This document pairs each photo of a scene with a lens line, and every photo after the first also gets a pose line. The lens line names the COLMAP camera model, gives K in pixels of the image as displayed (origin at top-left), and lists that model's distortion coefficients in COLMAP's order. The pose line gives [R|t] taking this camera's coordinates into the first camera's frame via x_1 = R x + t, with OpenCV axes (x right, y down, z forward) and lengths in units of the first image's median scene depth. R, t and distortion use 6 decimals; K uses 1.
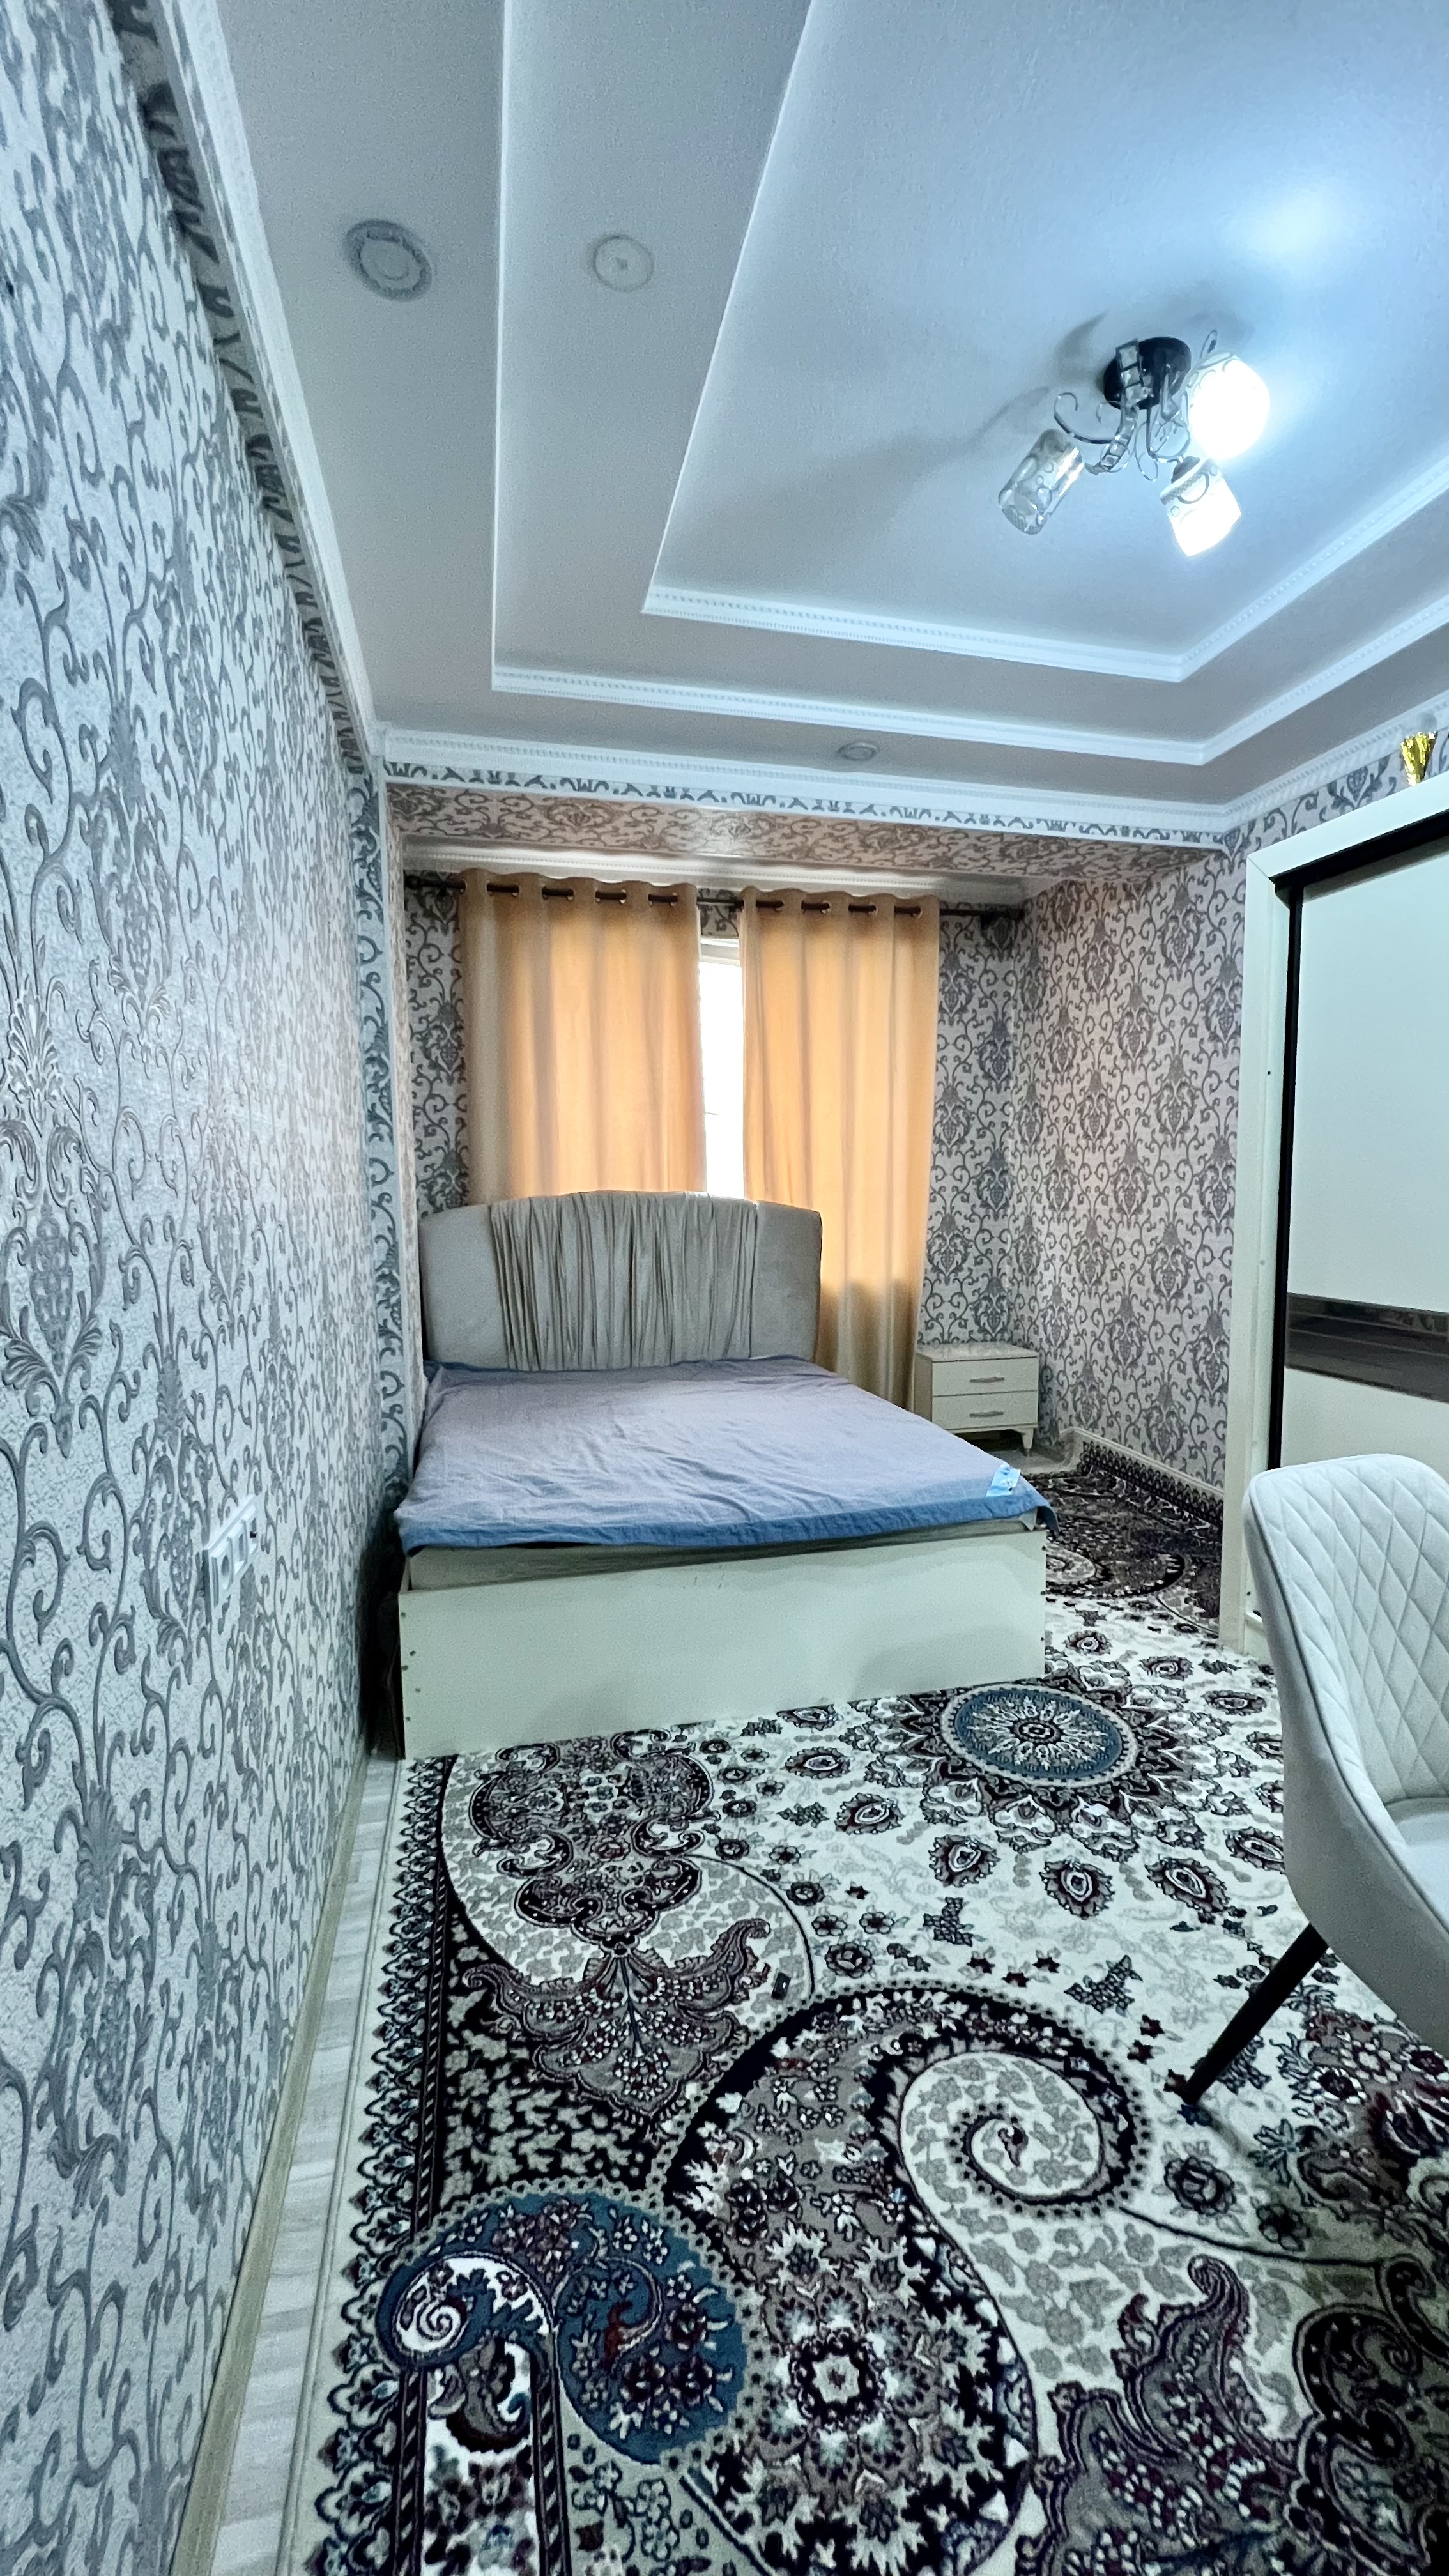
lens RADIAL K [[1015.5, 0, 737.8], [0, 1015.5, 1287.5], [0, 0, 1]] dist [-0.001305, 0.000538]
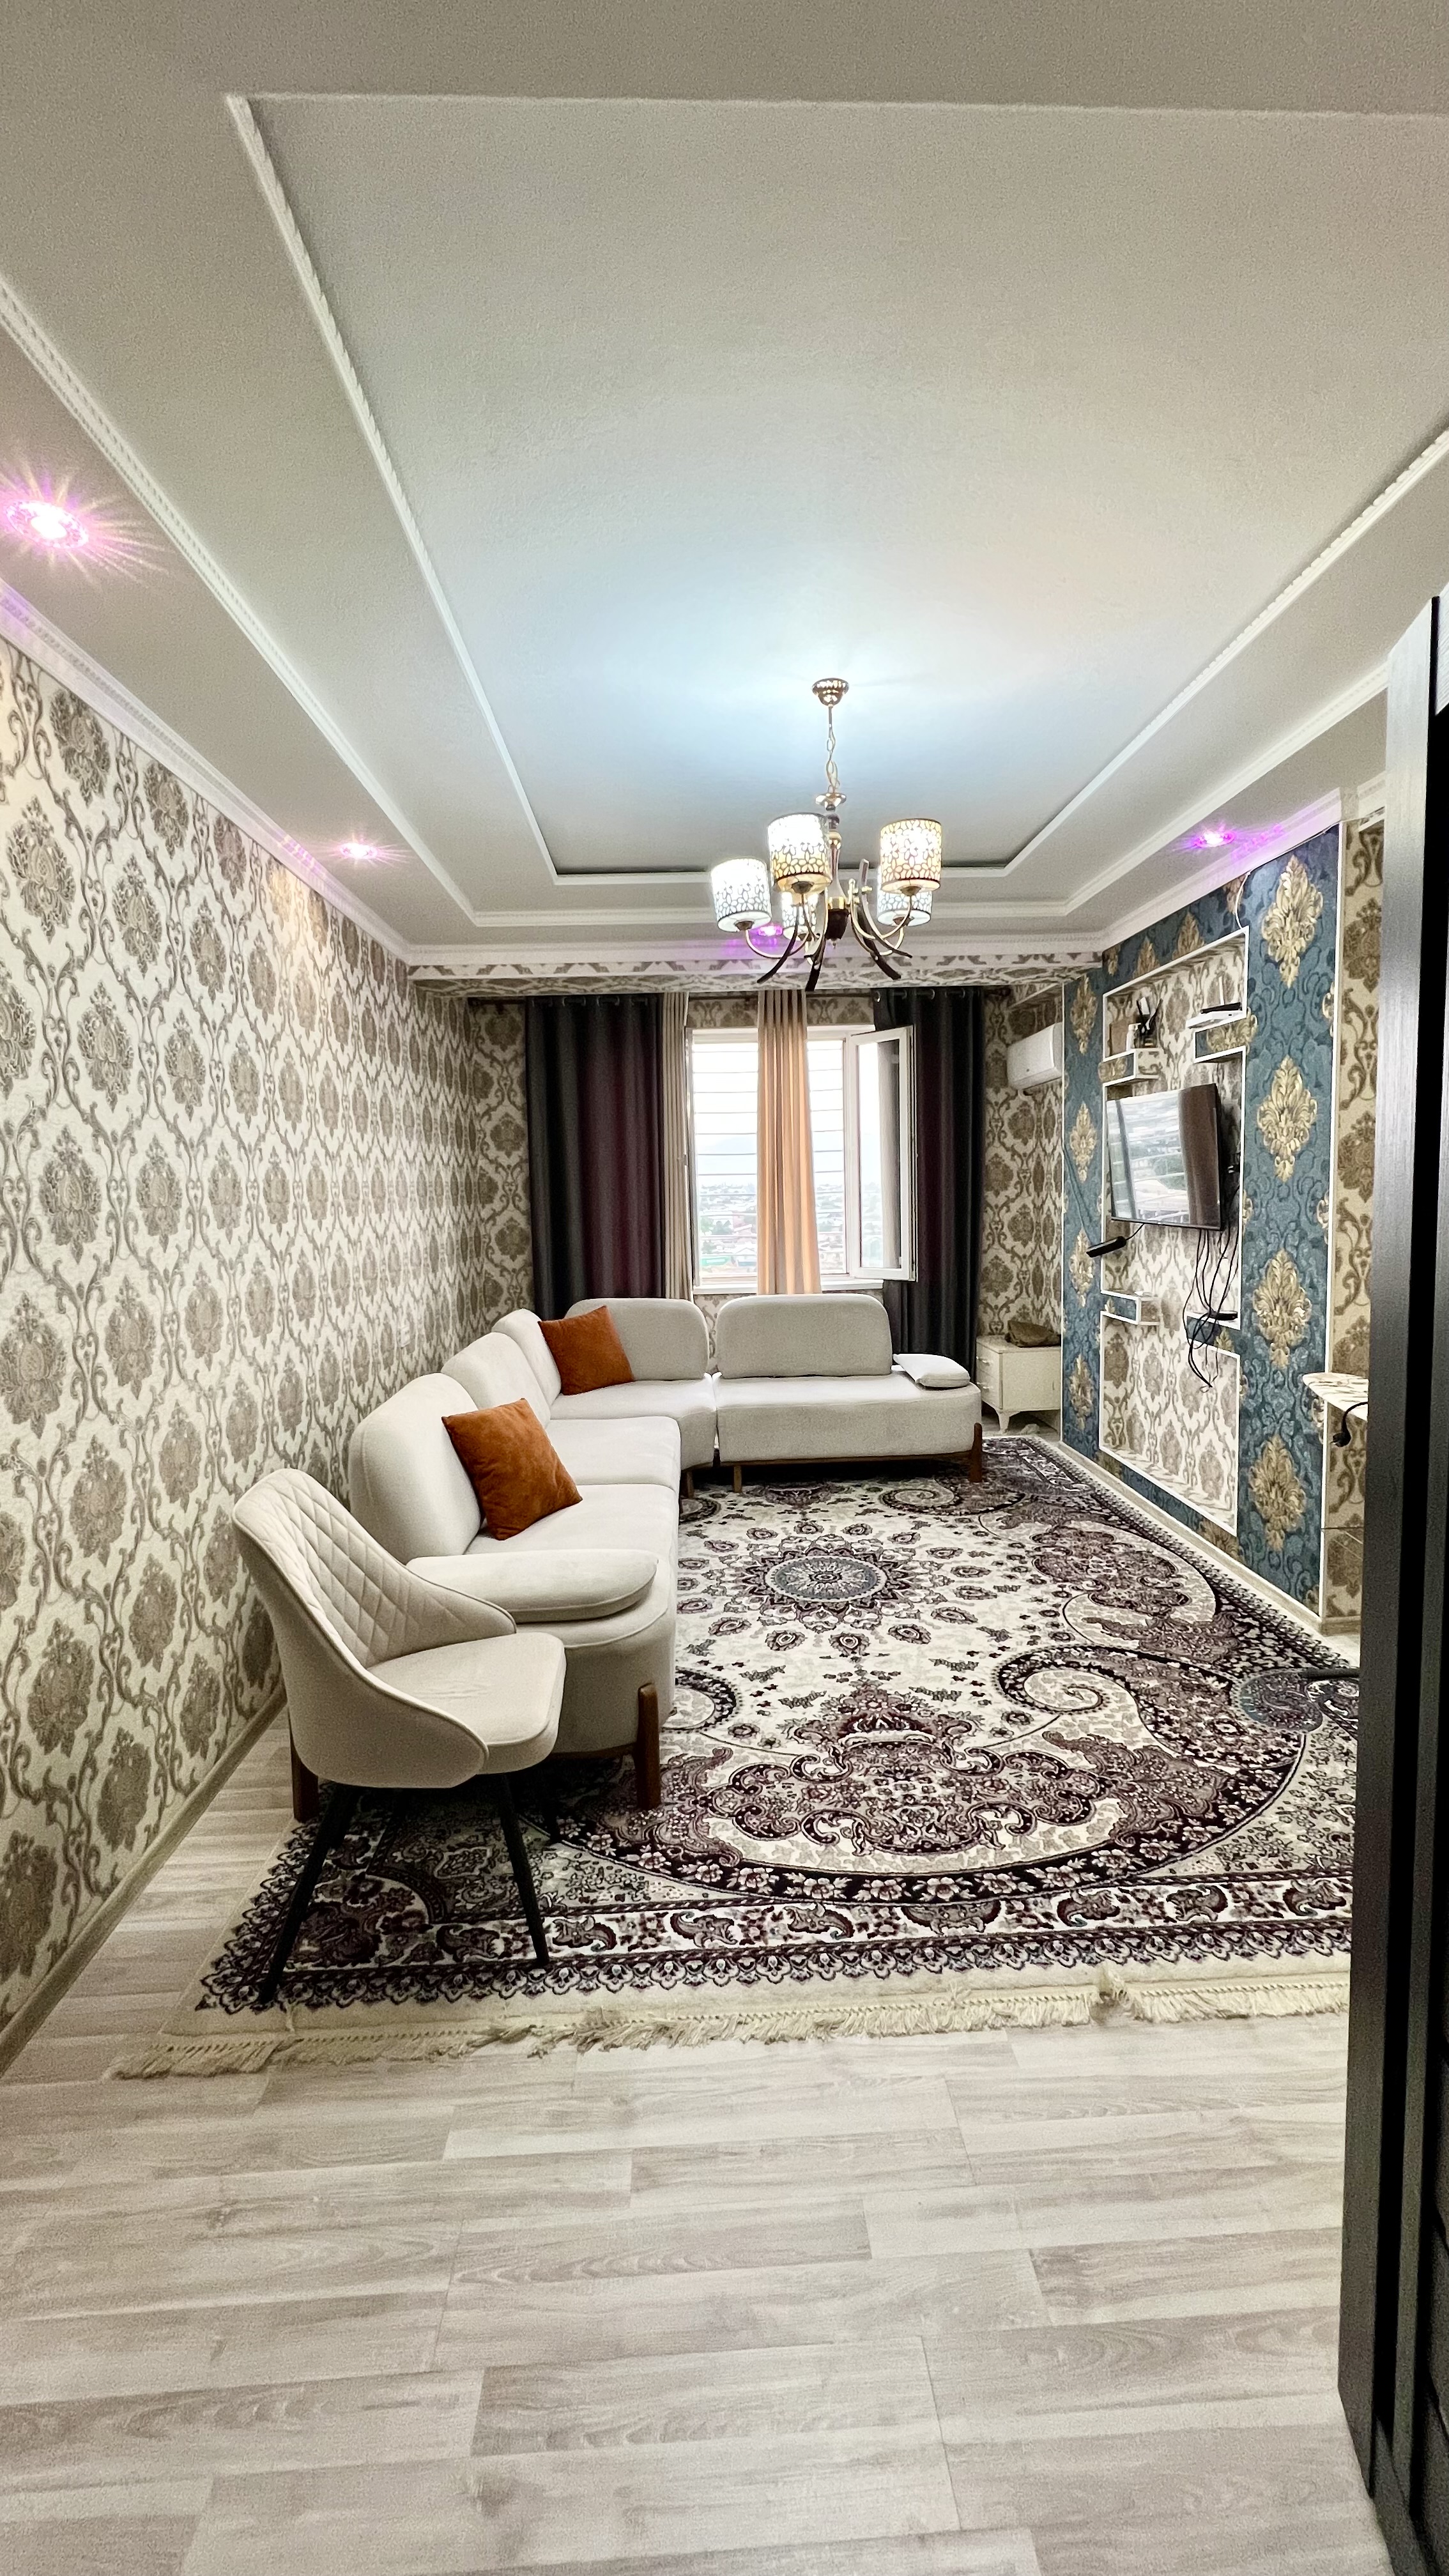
lens RADIAL K [[1015.5, 0, 726.7], [0, 1015.5, 1299.9], [0, 0, 1]] dist [-0.001305, 0.000538]
pose [[-0.978612, 0.017935, 0.204931, 0.134553], [0.061601, 0.976028, 0.208745, -0.376847], [-0.196274, 0.216904, -0.956258, 2.874081]]
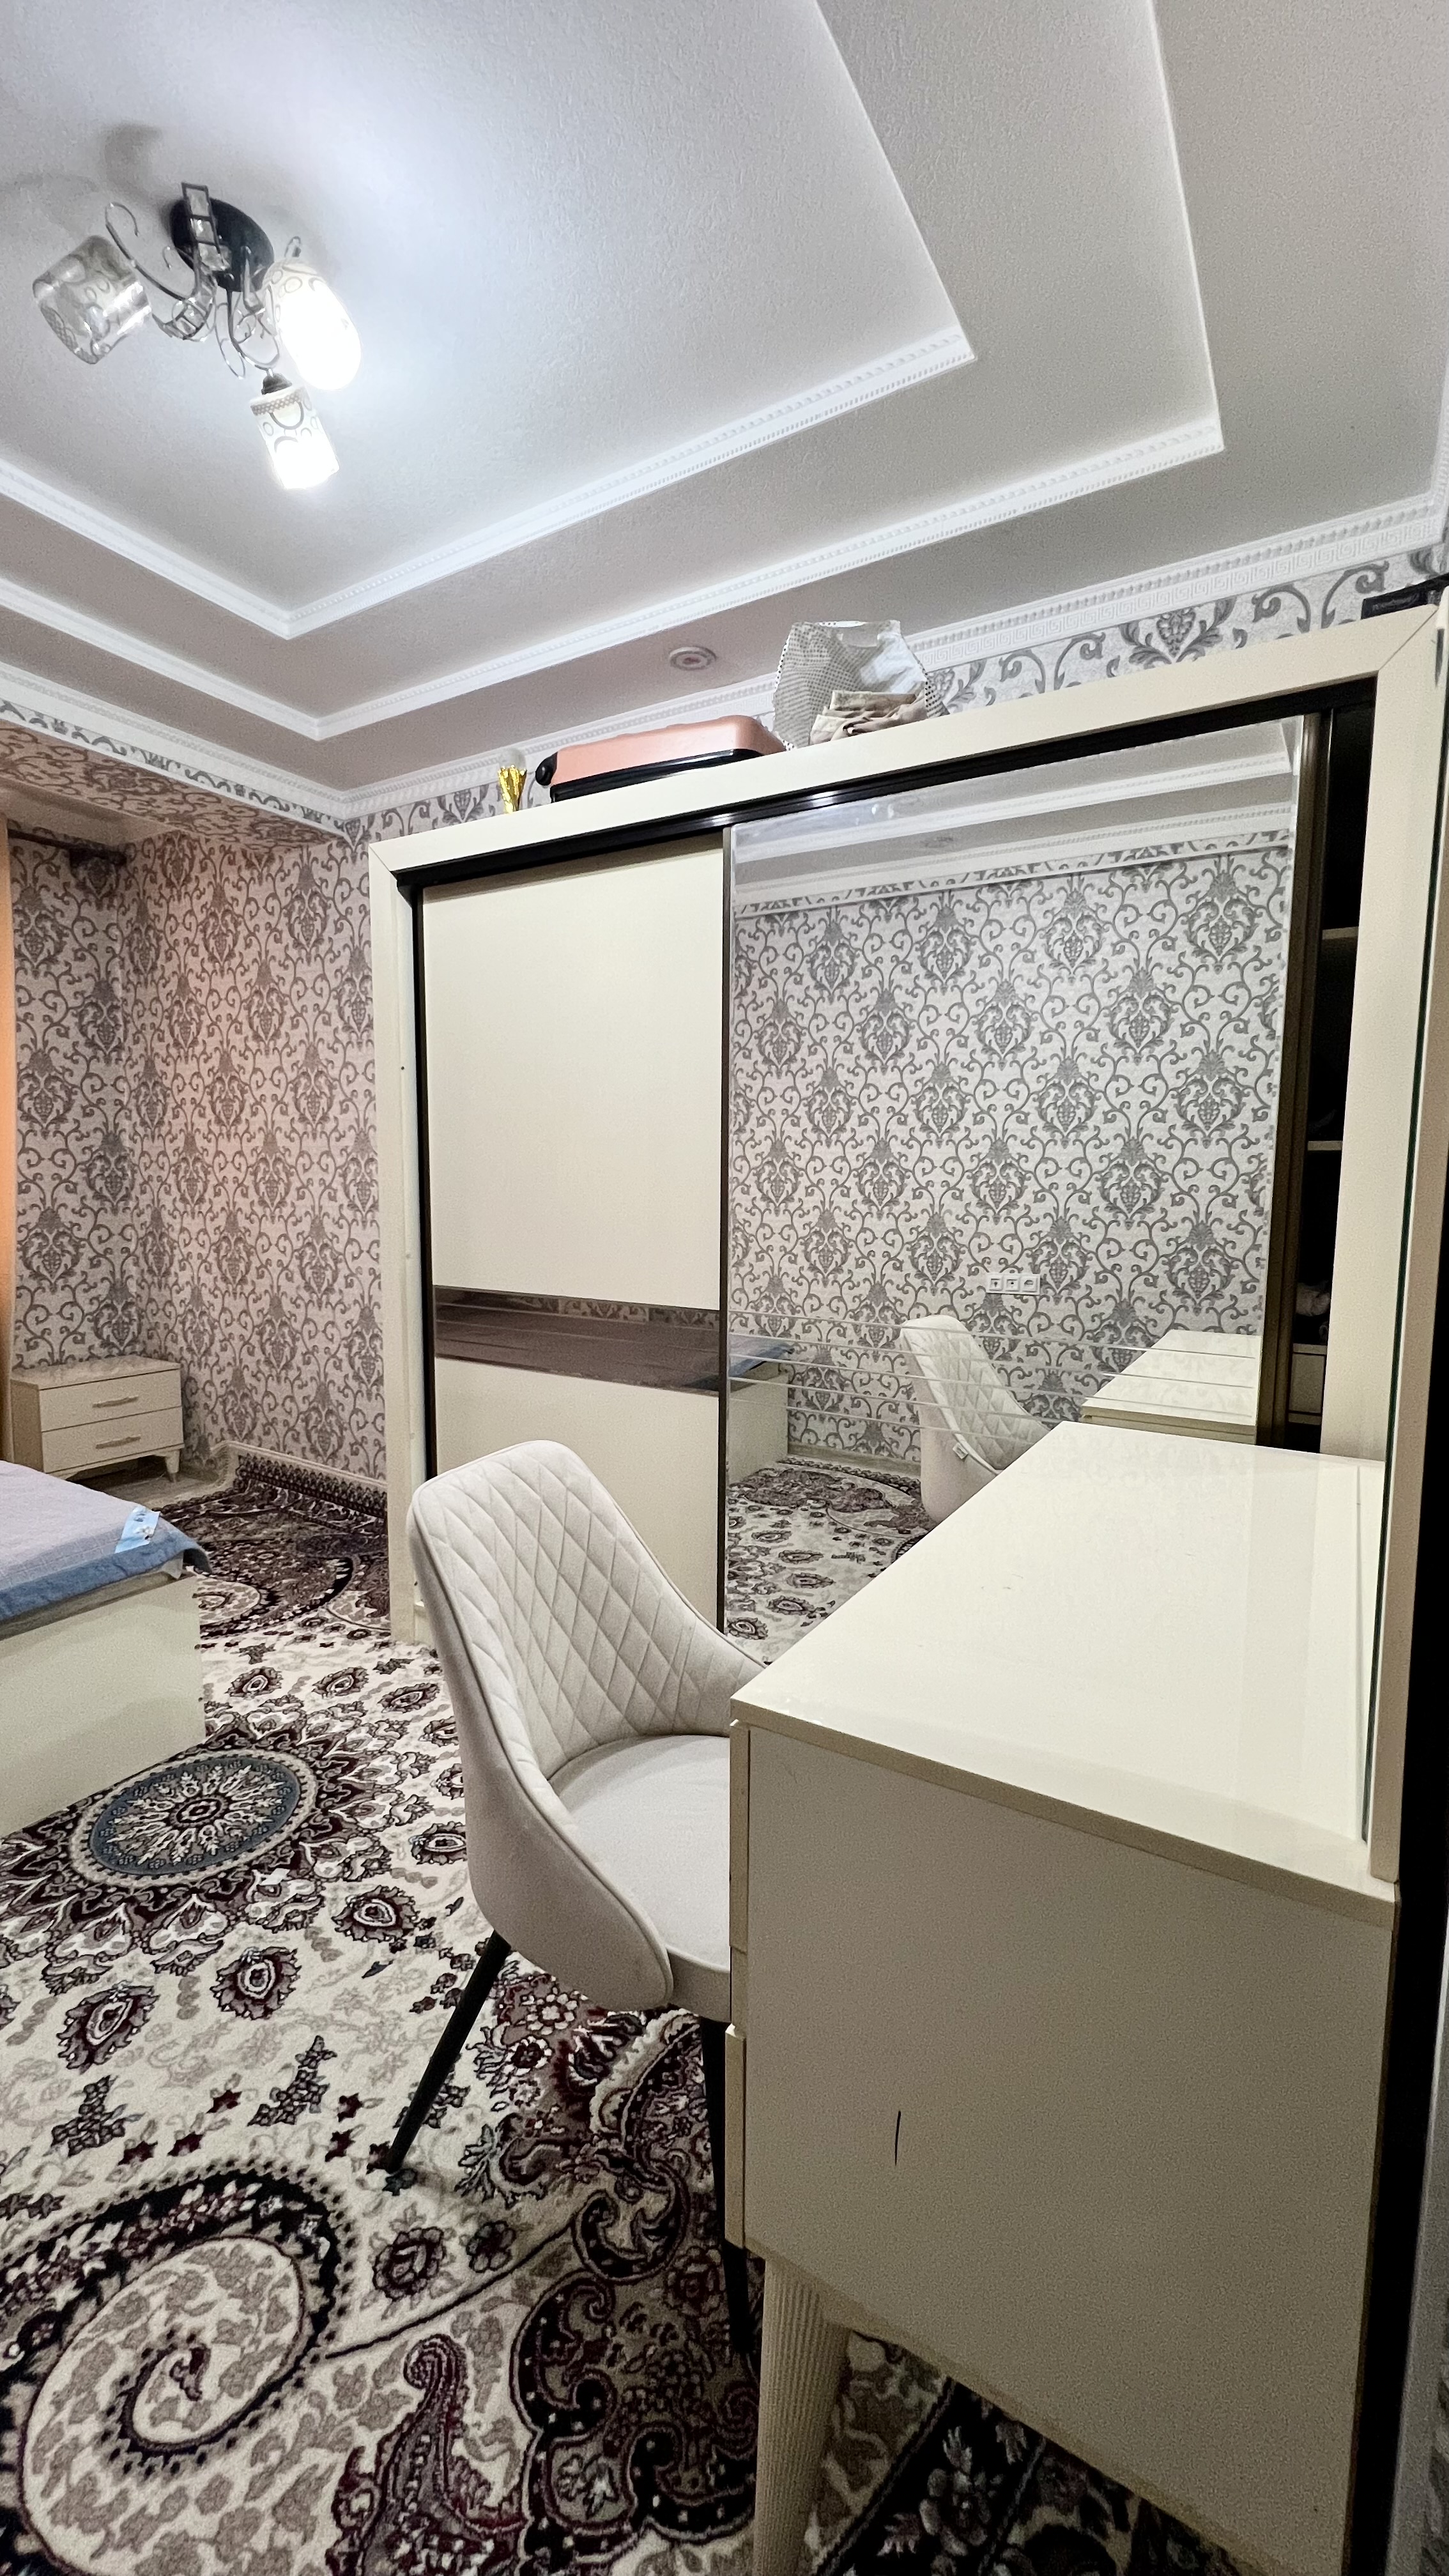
lens RADIAL K [[1015.5, 0, 721.9], [0, 1015.5, 1284.7], [0, 0, 1]] dist [-0.001305, 0.000538]
pose [[0.711742, -0.058098, 0.700034, 0.039262], [0.053212, 0.998170, 0.028740, -0.011250], [-0.700422, 0.016795, 0.713531, 0.079583]]
